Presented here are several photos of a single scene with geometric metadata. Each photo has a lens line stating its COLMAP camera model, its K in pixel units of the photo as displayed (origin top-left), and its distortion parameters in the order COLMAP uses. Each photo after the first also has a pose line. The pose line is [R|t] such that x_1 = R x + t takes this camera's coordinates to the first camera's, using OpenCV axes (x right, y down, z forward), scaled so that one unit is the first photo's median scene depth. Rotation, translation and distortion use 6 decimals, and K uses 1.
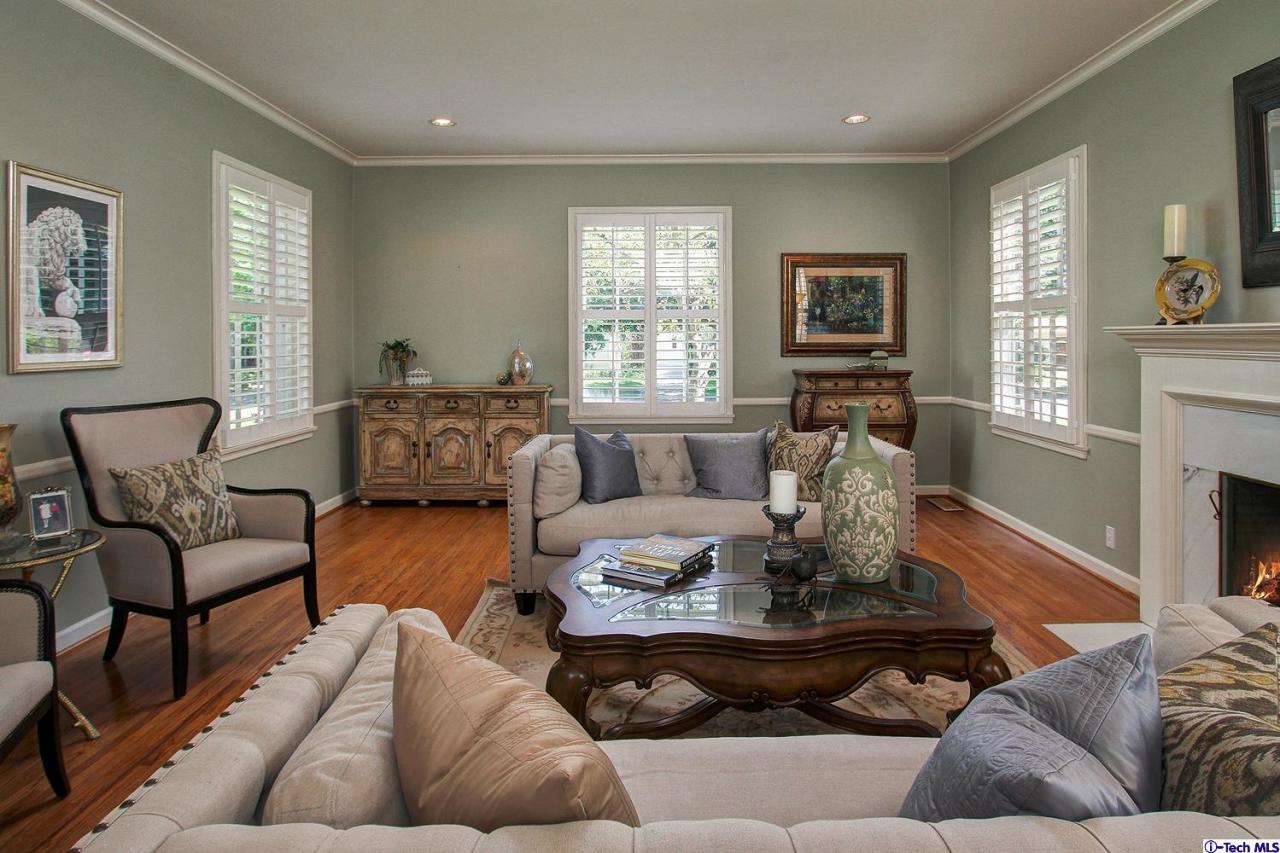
lens RADIAL K [[736.3, 0, 640.0], [0, 736.3, 387.0], [0, 0, 1]] dist [-0.006494, -0.000563]
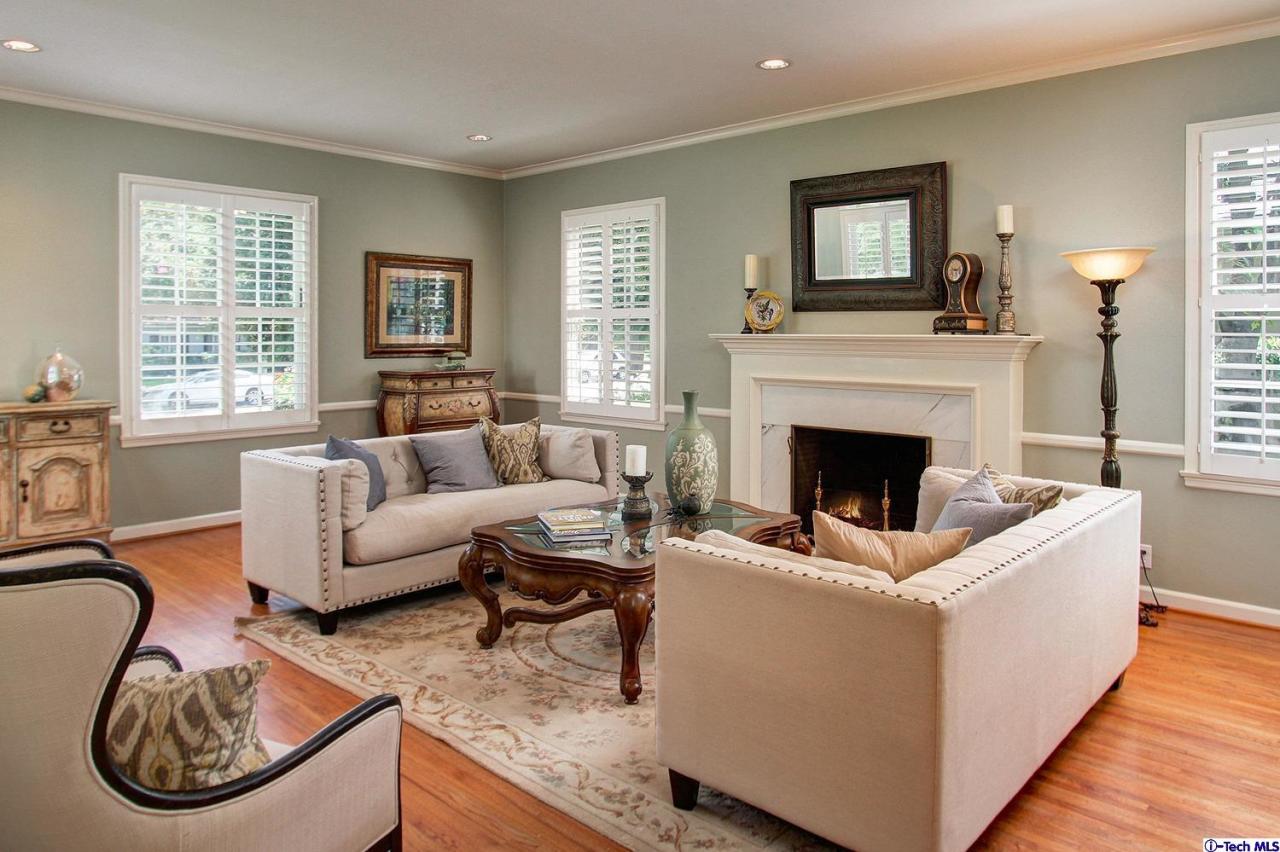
lens RADIAL K [[885.8, 0, 586.5], [0, 885.8, 428.0], [0, 0, 1]] dist [-0.014707, 0.004220]
pose [[0.691101, -0.071667, 0.719196, -0.487928], [0.042176, 0.997375, 0.058859, -0.006477], [-0.721527, -0.010345, 0.692309, -0.017207]]
